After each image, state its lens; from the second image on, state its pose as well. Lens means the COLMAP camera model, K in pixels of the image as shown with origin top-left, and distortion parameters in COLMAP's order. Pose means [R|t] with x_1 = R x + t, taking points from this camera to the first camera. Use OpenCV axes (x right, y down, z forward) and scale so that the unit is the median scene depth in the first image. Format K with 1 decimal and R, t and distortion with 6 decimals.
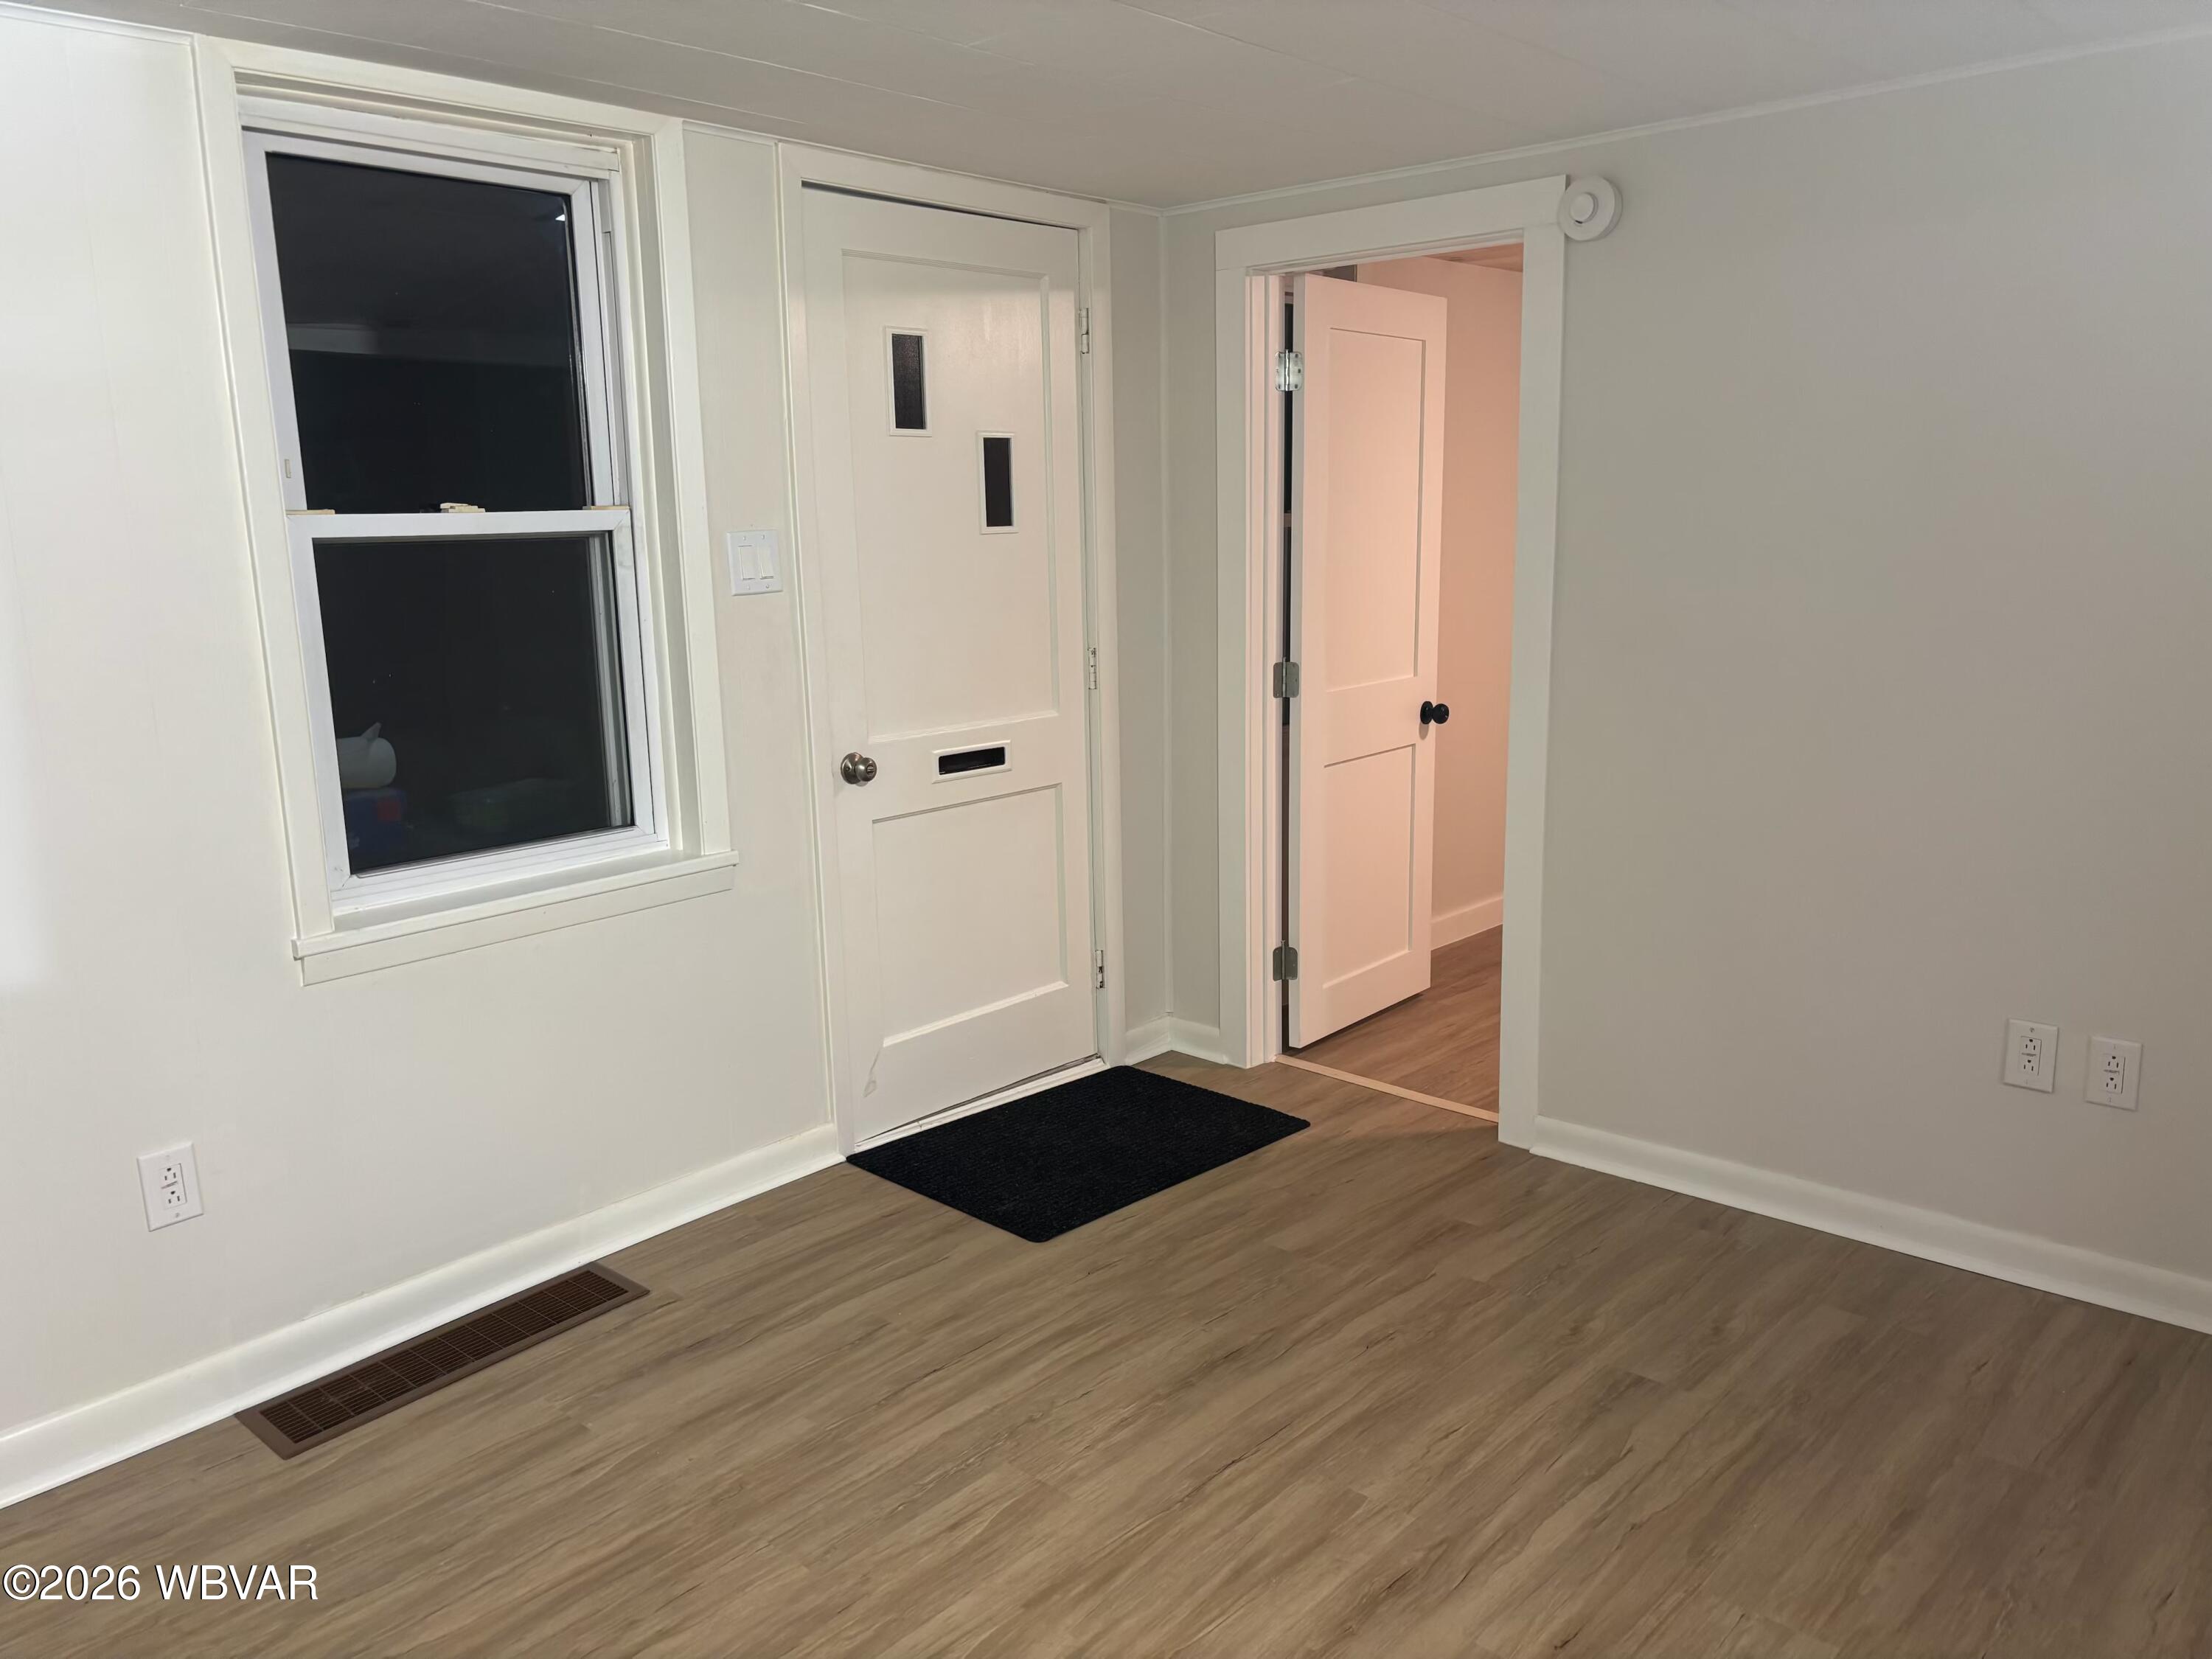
lens RADIAL K [[1673.7, 0, 1110.0], [0, 1673.7, 825.8], [0, 0, 1]] dist [0.012987, -0.017527]
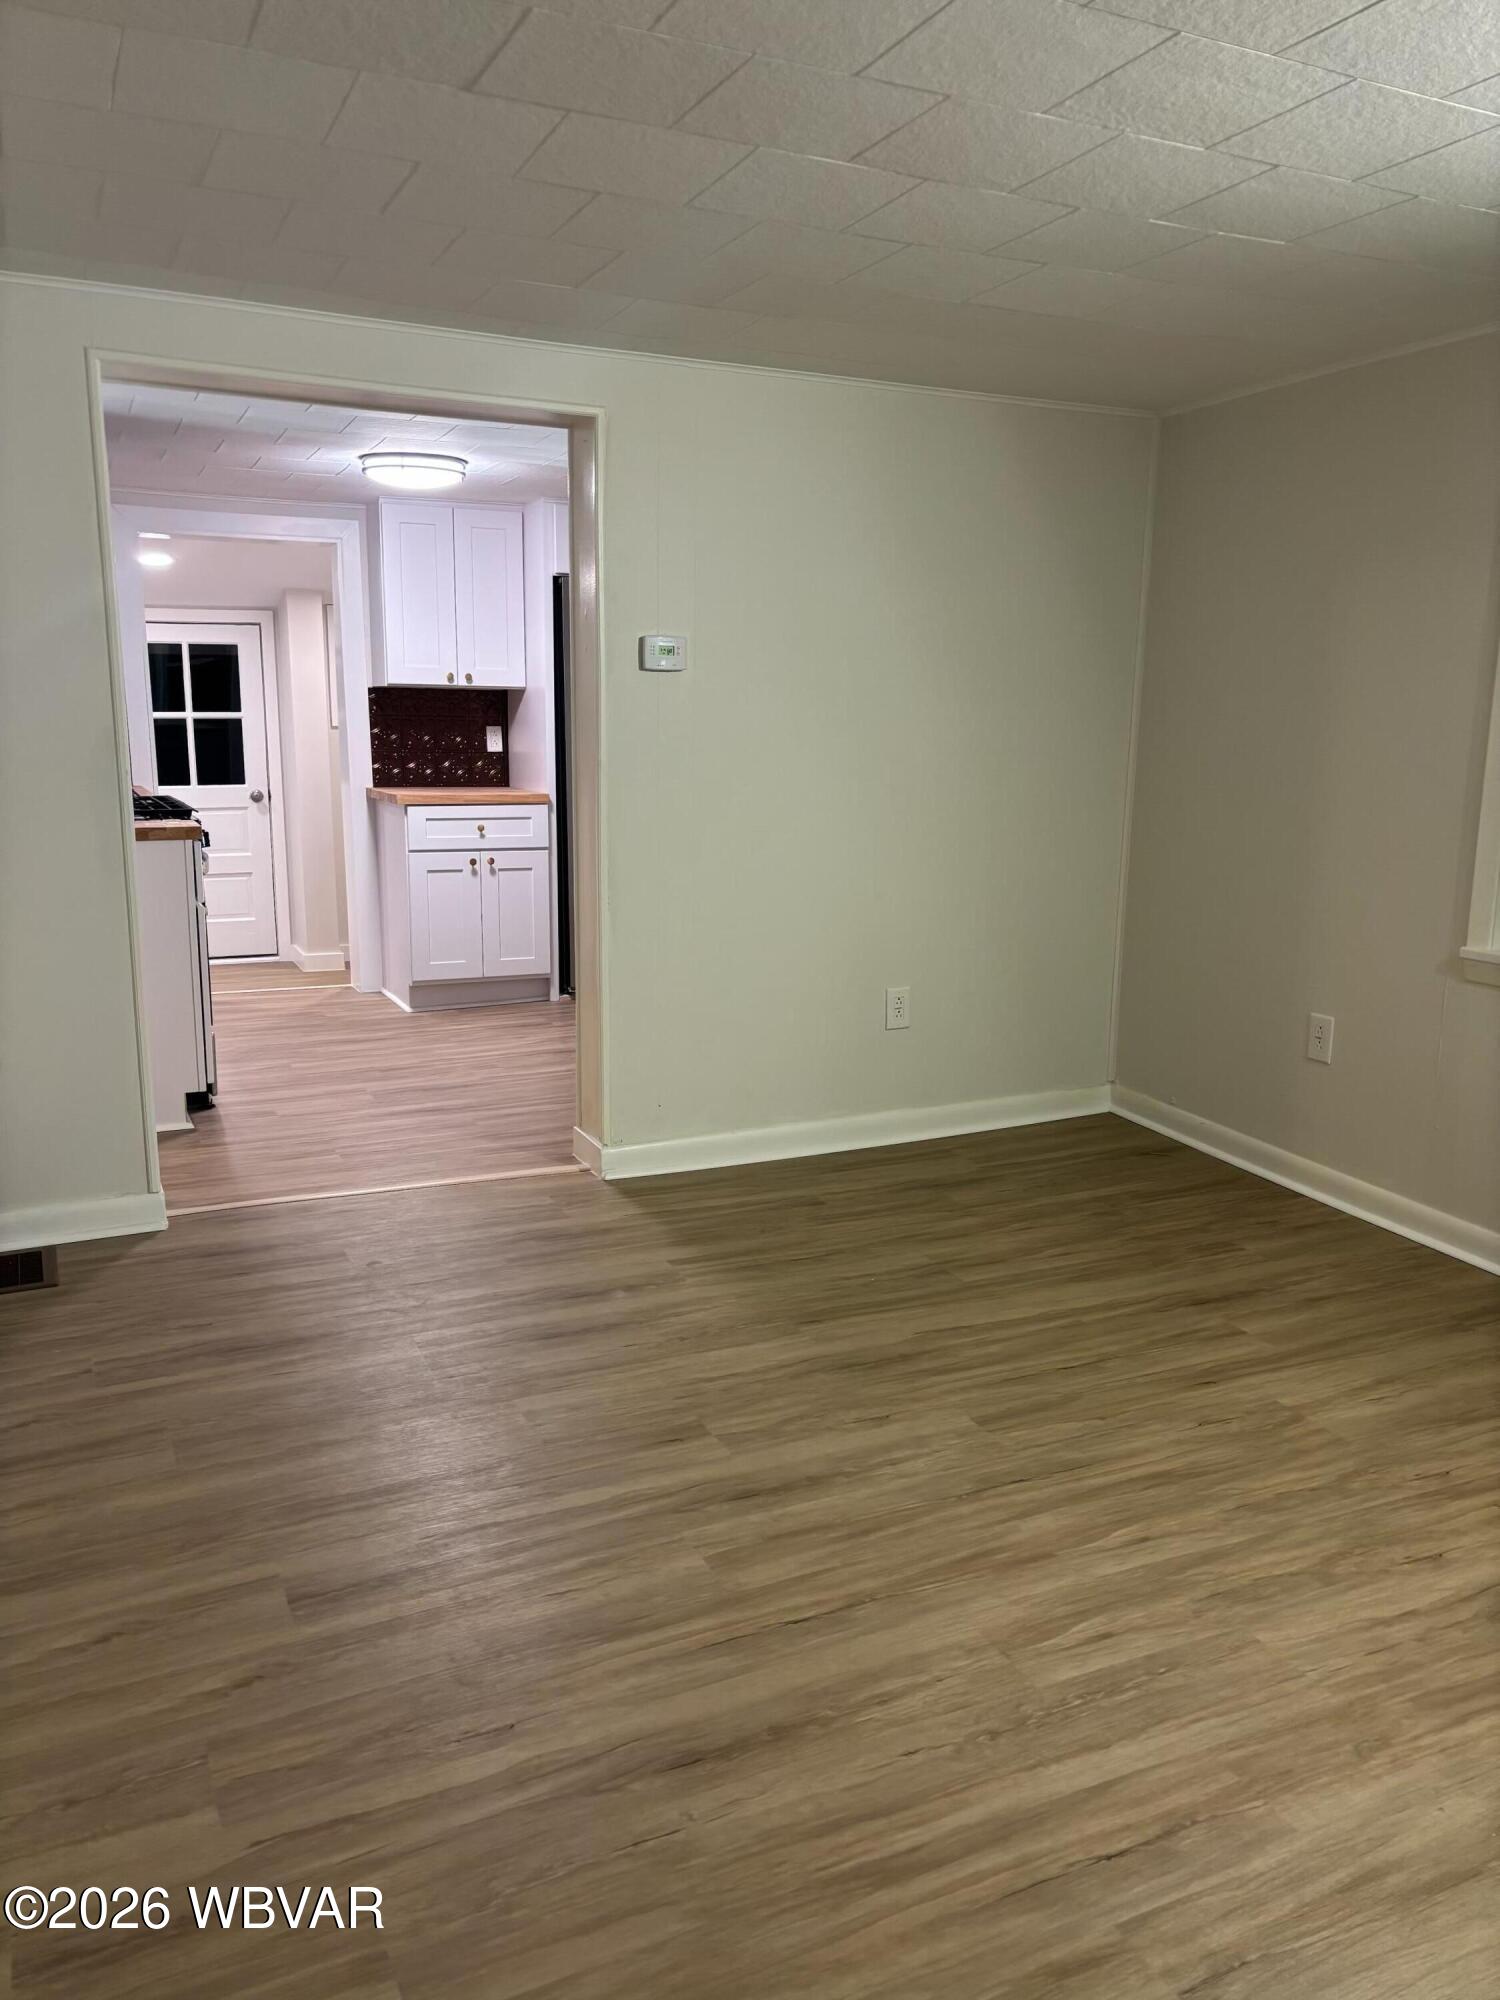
lens RADIAL K [[1513.3, 0, 754.3], [0, 1513.3, 1002.0], [0, 0, 1]] dist [0.012987, -0.017527]
pose [[-0.927348, -0.063761, 0.368729, -0.192754], [0.077597, 0.931190, 0.356179, -0.243187], [-0.366067, 0.358914, -0.858589, 1.600888]]
